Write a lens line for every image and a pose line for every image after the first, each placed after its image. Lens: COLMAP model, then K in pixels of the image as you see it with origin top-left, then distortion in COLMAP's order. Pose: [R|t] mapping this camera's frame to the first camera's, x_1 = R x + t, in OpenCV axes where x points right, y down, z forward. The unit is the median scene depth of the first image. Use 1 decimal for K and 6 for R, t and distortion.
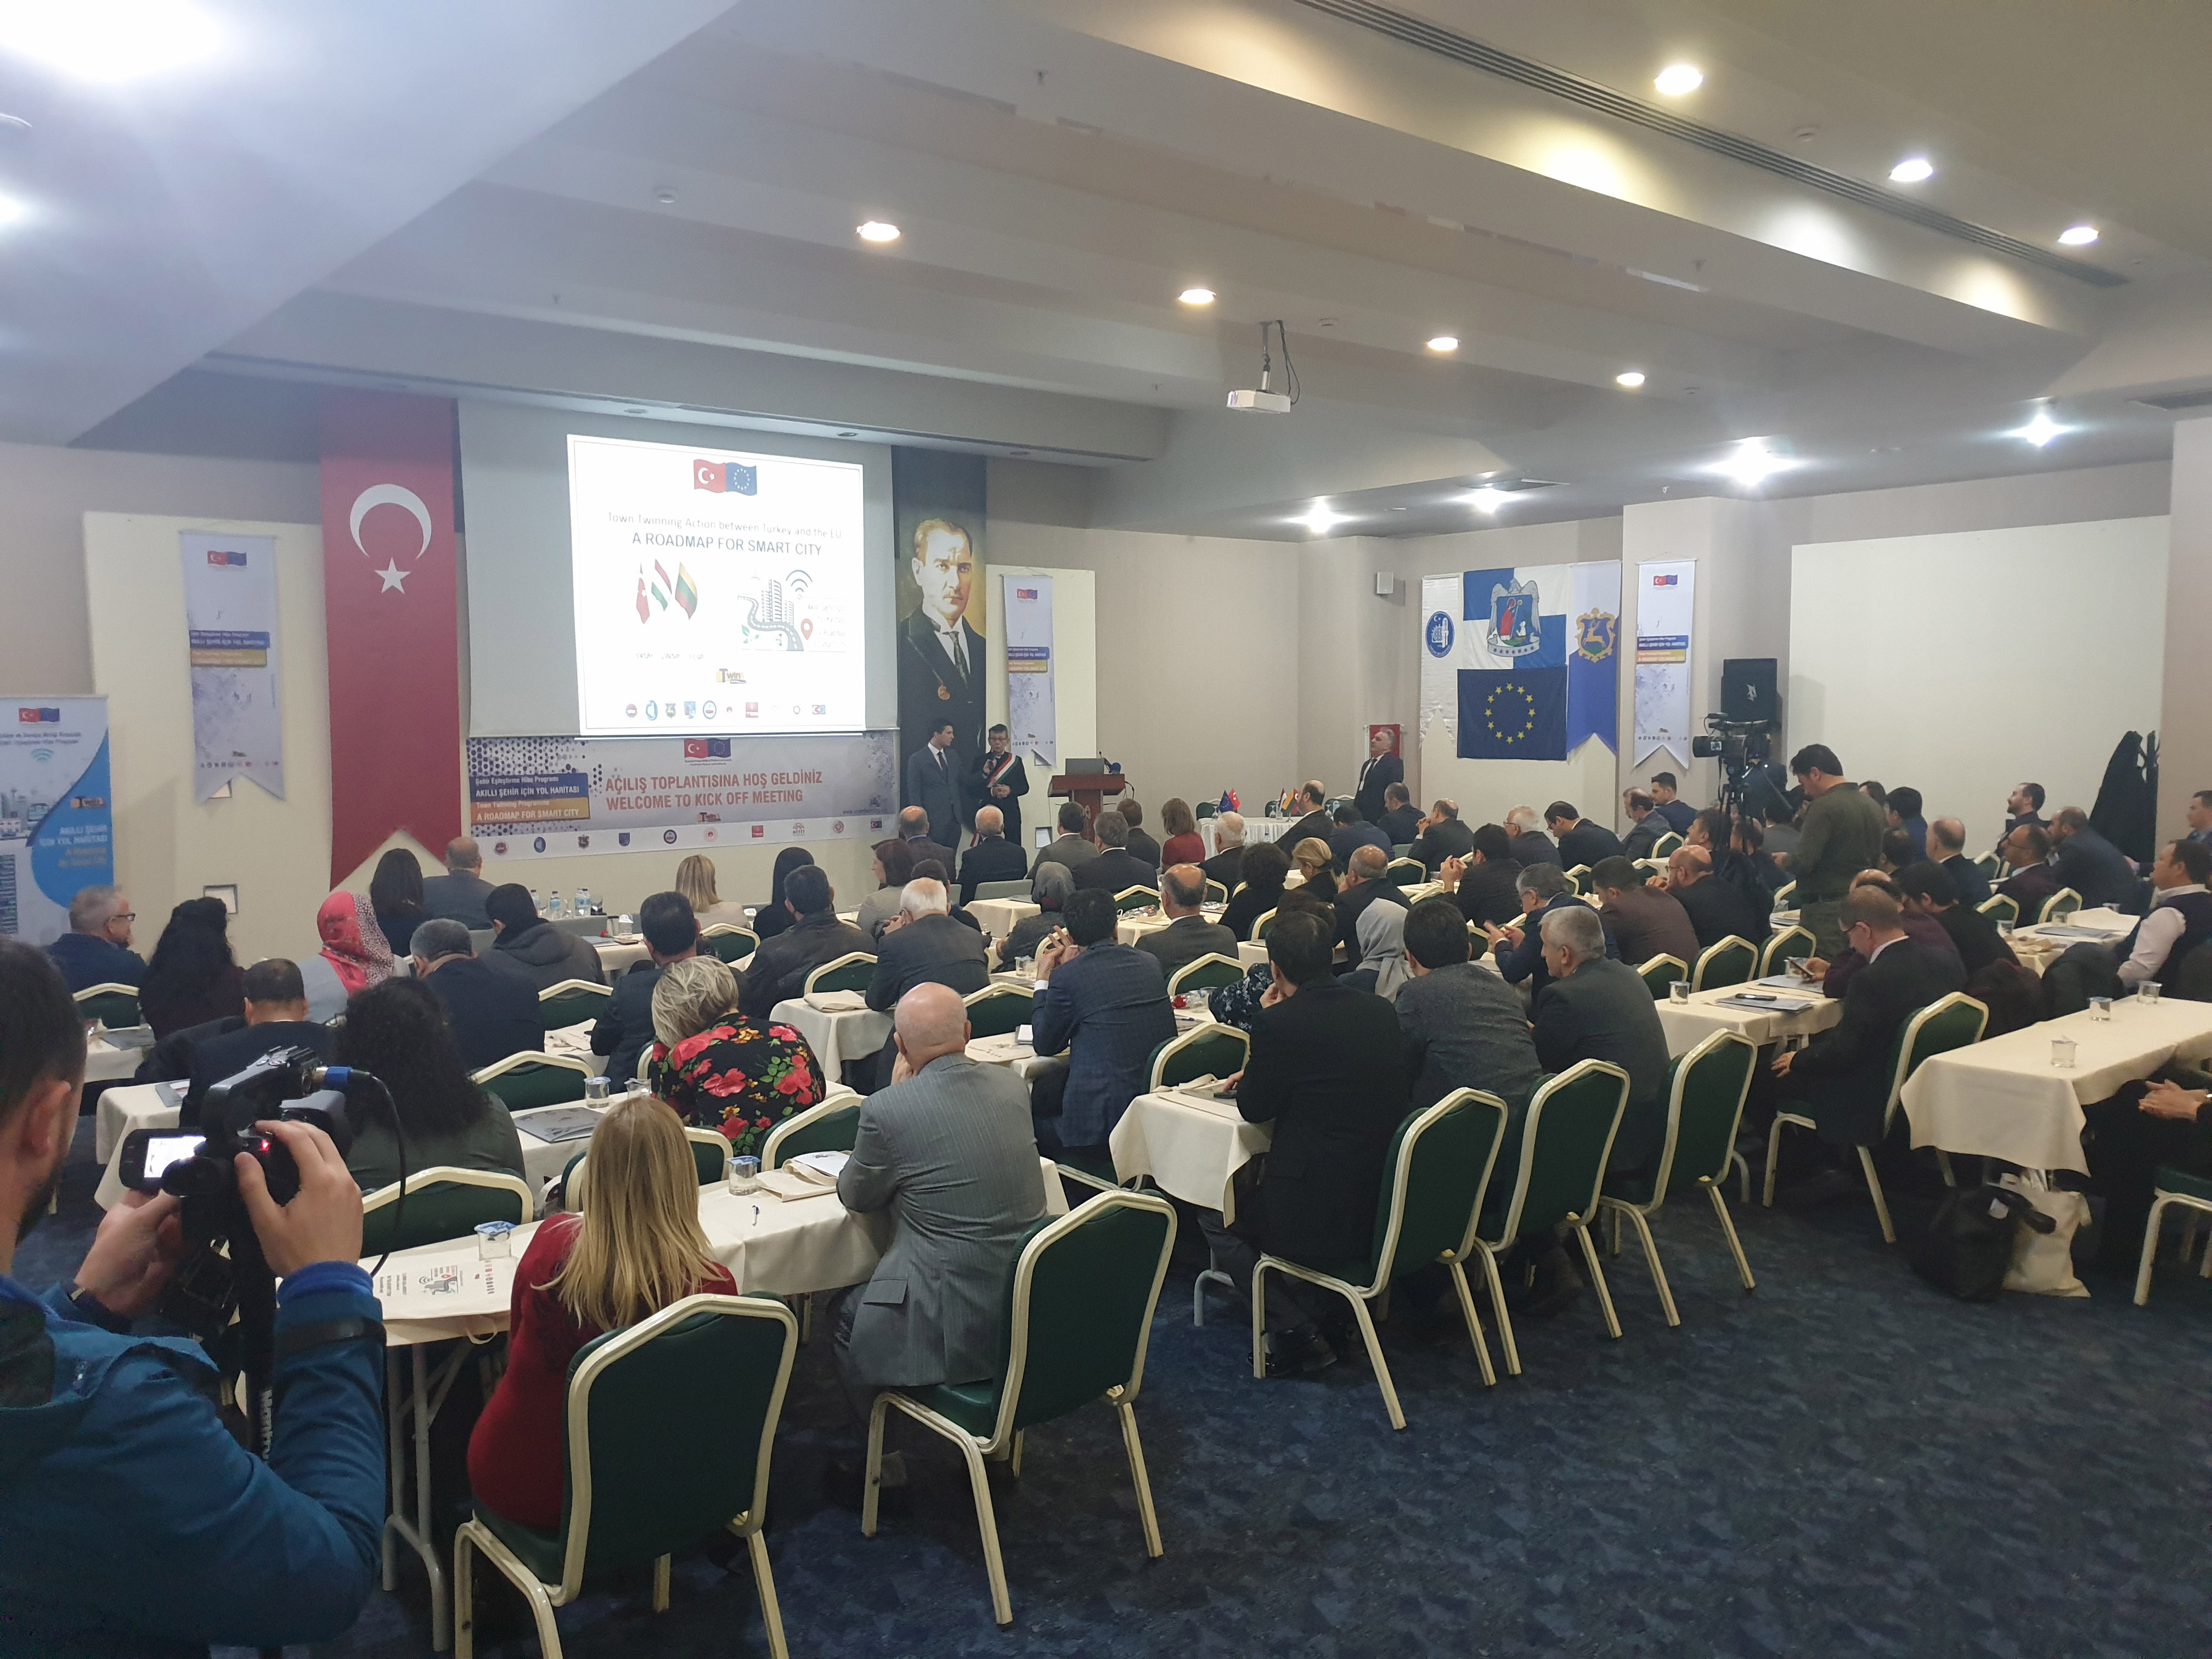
lens RADIAL K [[1669.0, 0, 1106.0], [0, 1669.0, 829.5], [0, 0, 1]] dist [-0.001007, -0.004640]
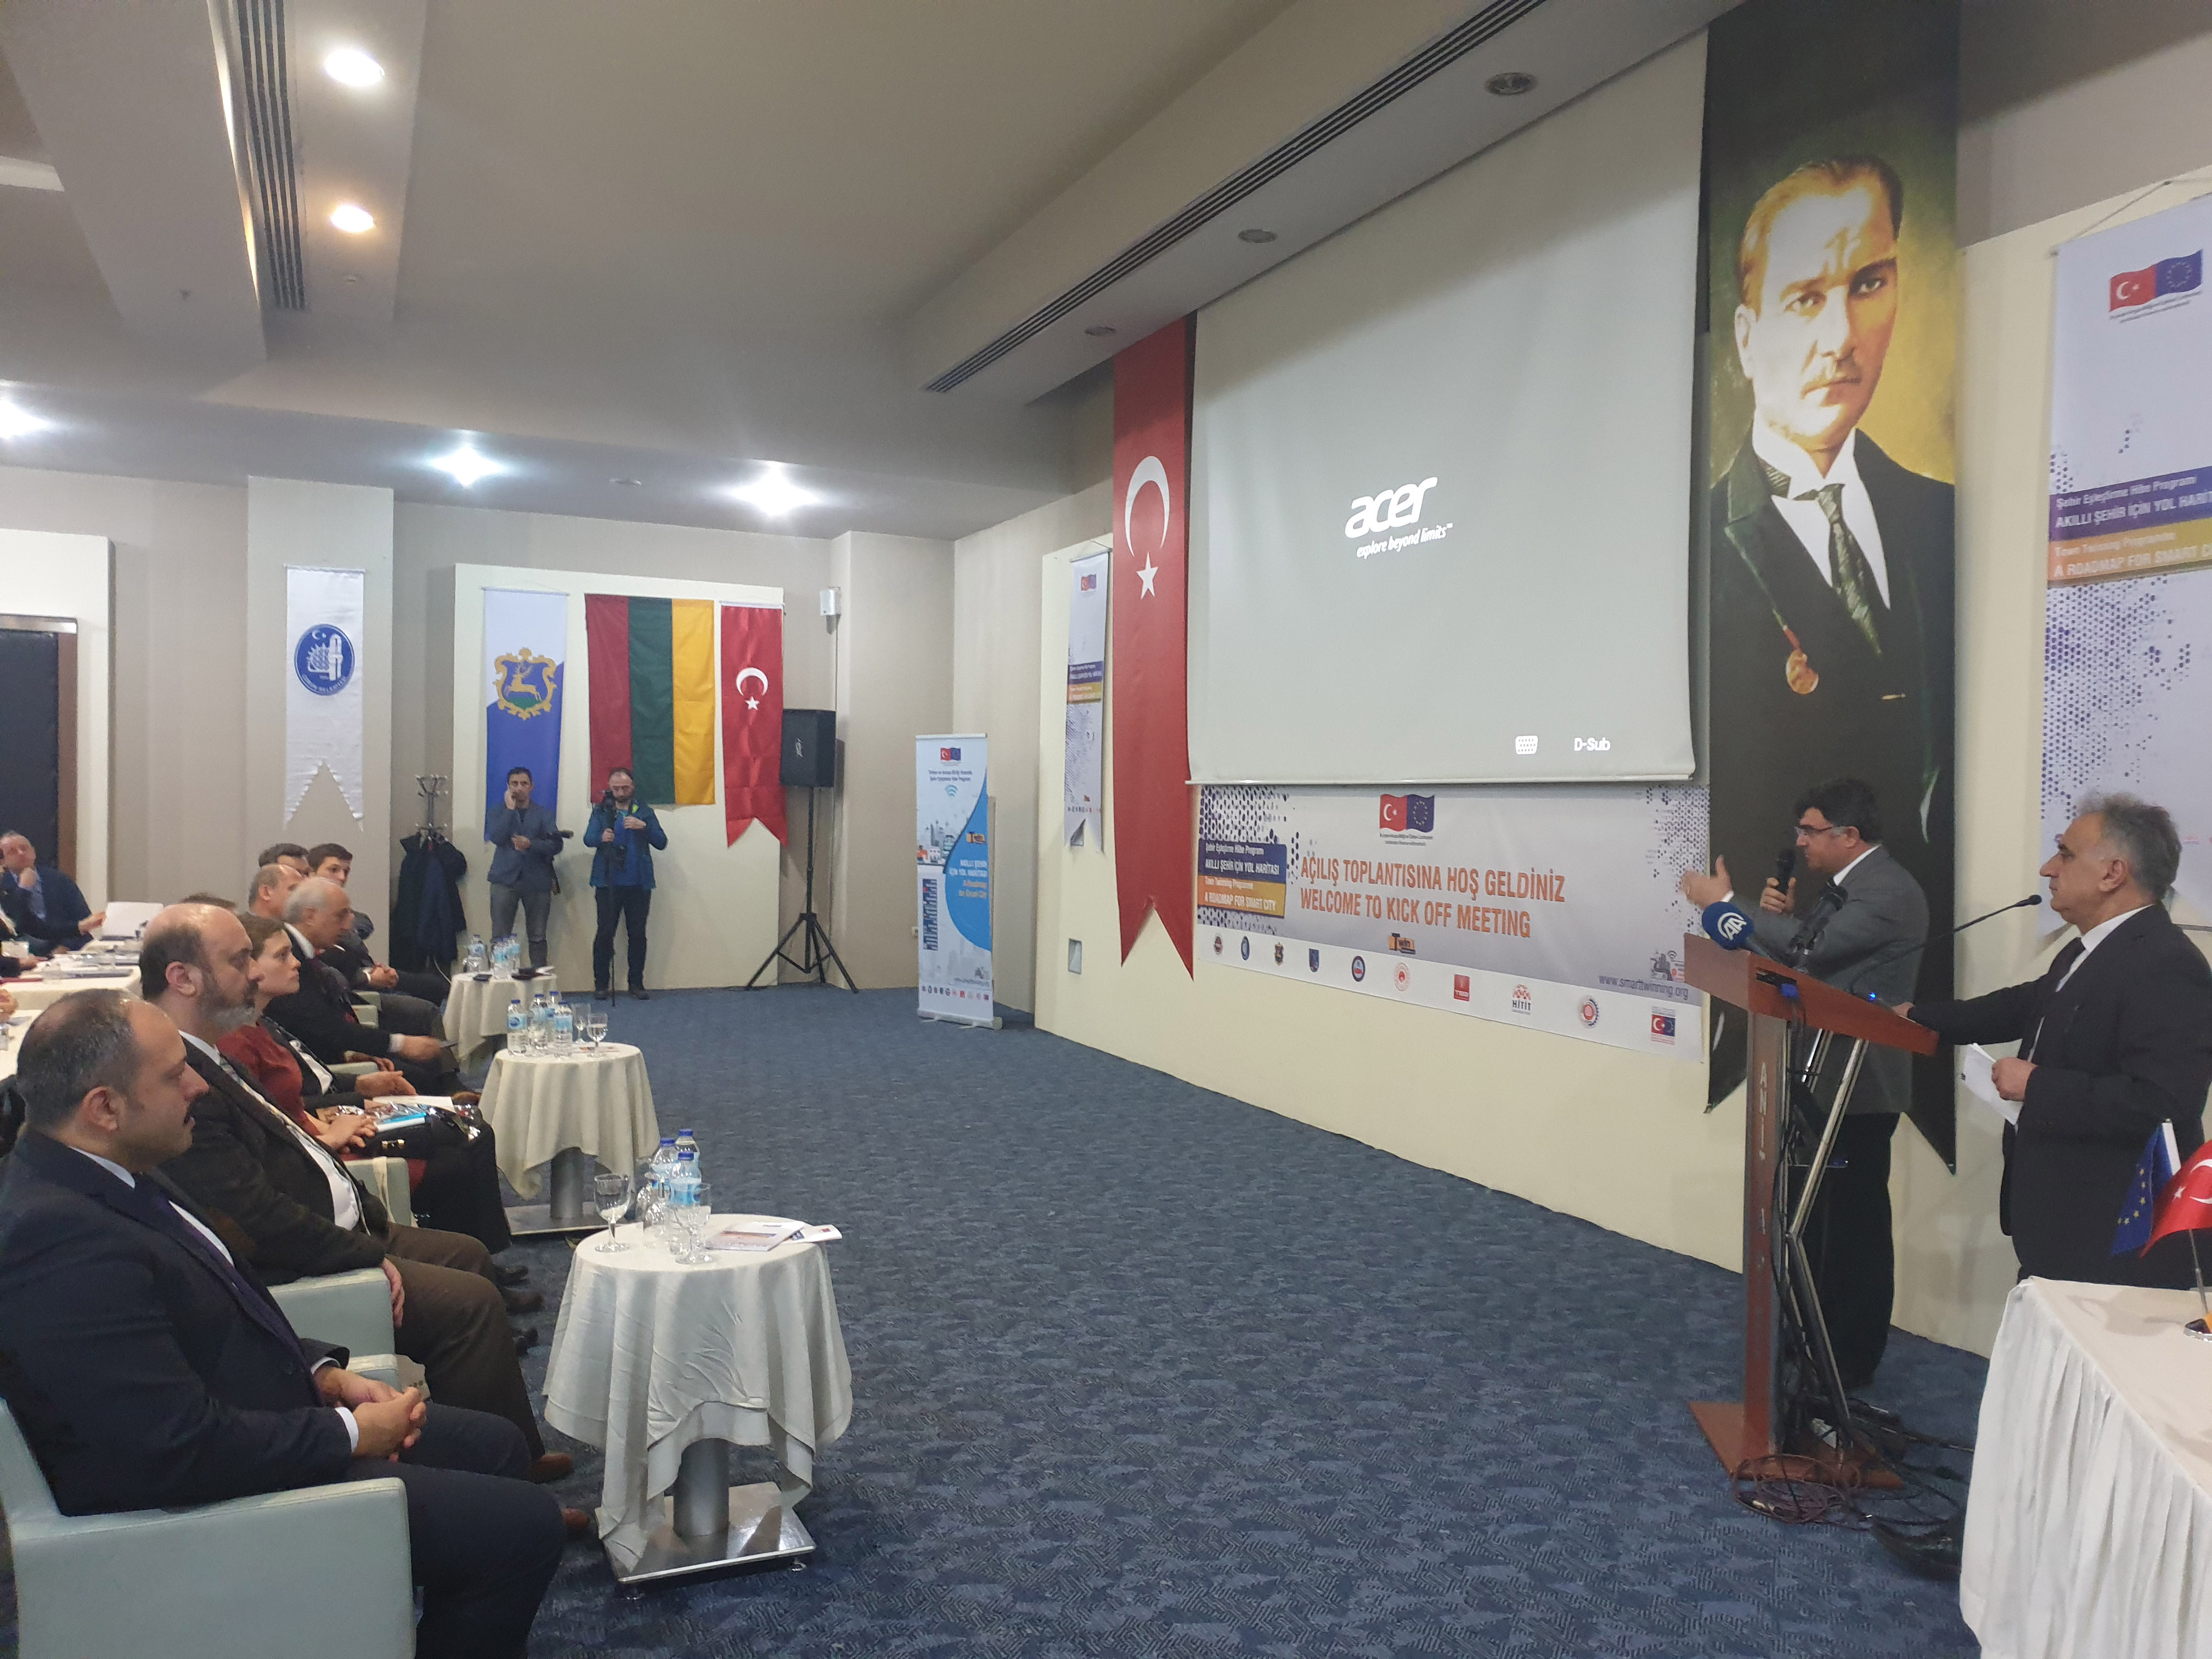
lens RADIAL K [[1669.0, 0, 1106.0], [0, 1669.0, 829.5], [0, 0, 1]] dist [-0.001007, -0.004640]
pose [[-0.268980, 0.012896, -0.963060, 0.300247], [-0.096218, 0.994549, 0.040191, -0.057029], [0.958328, 0.103474, -0.266272, 1.082165]]
